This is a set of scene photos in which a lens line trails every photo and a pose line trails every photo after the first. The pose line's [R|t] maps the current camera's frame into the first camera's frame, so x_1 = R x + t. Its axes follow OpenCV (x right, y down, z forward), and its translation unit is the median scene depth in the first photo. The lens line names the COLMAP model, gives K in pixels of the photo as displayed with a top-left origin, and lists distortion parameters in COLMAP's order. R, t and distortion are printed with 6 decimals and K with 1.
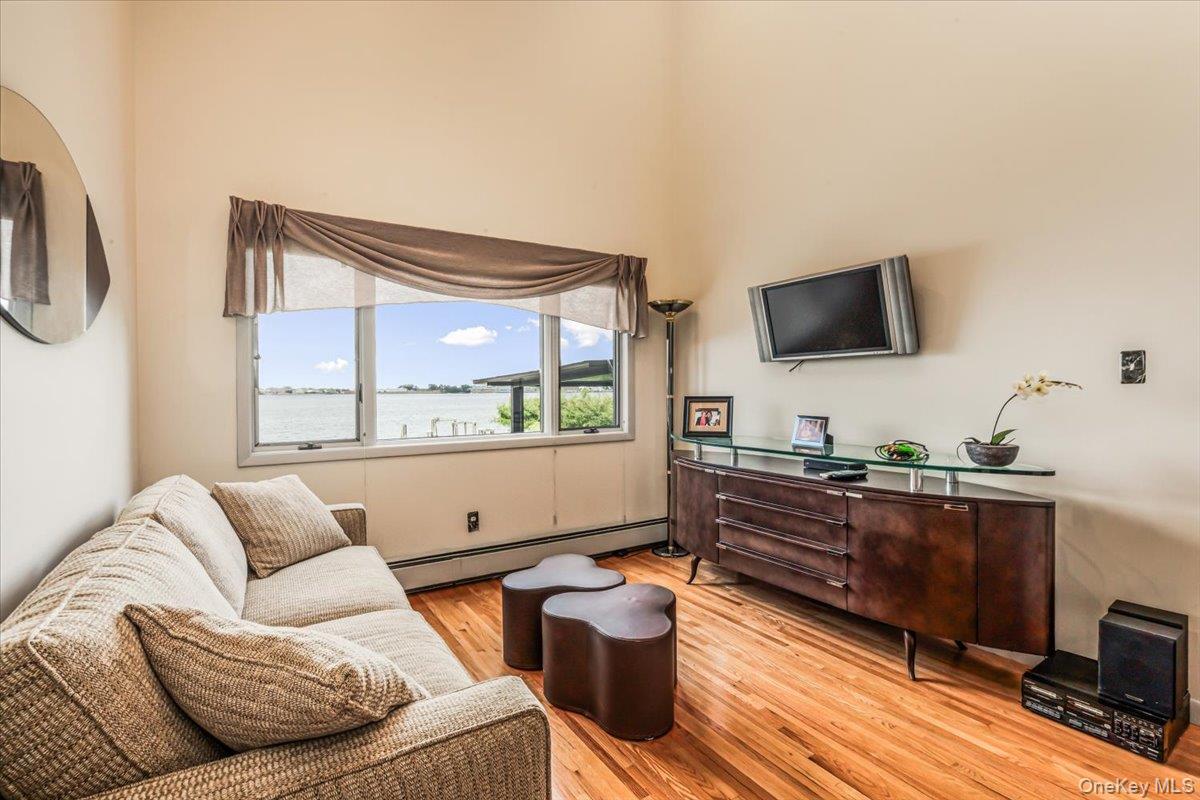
lens RADIAL K [[563.4, 0, 596.9], [0, 563.4, 398.7], [0, 0, 1]] dist [-0.002843, 0.001107]
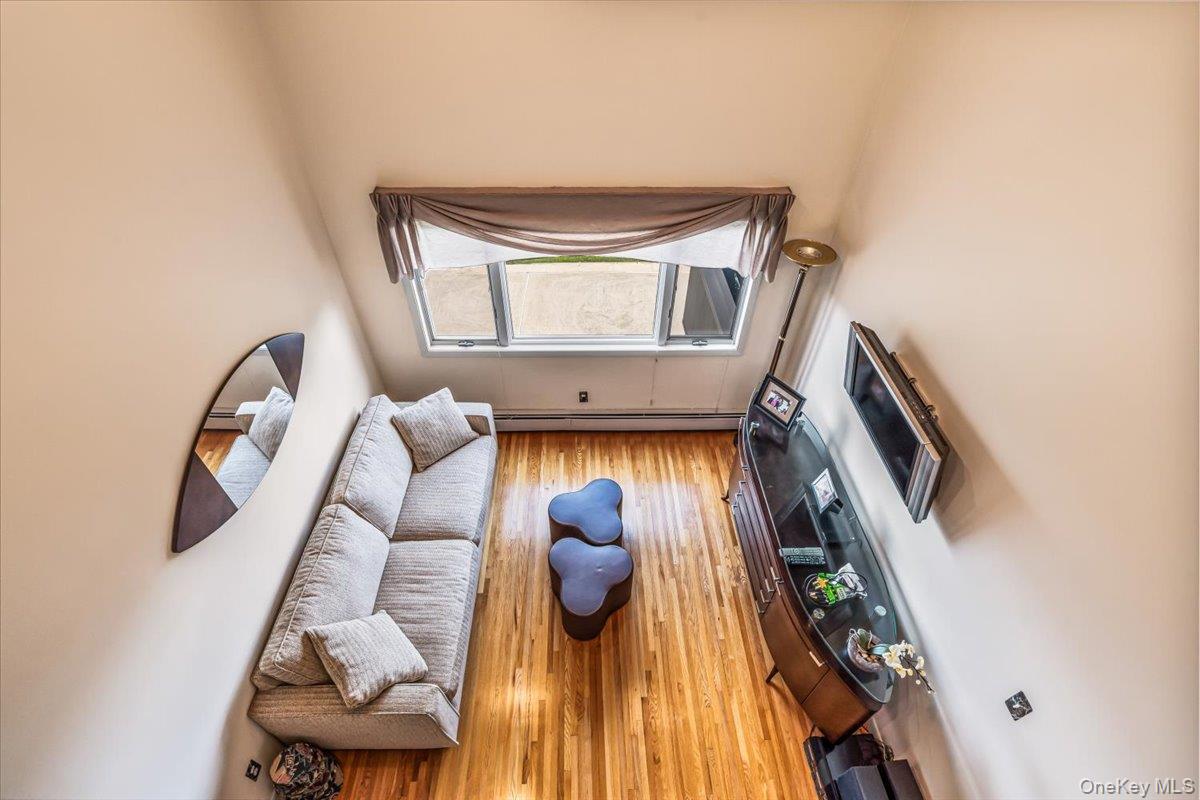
lens RADIAL K [[563.4, 0, 598.1], [0, 563.4, 403.4], [0, 0, 1]] dist [-0.002843, 0.001107]
pose [[0.853660, 0.375967, -0.360434, 0.407670], [-0.015634, 0.710224, 0.703802, -0.977571], [0.520595, -0.595173, 0.612168, 0.272791]]
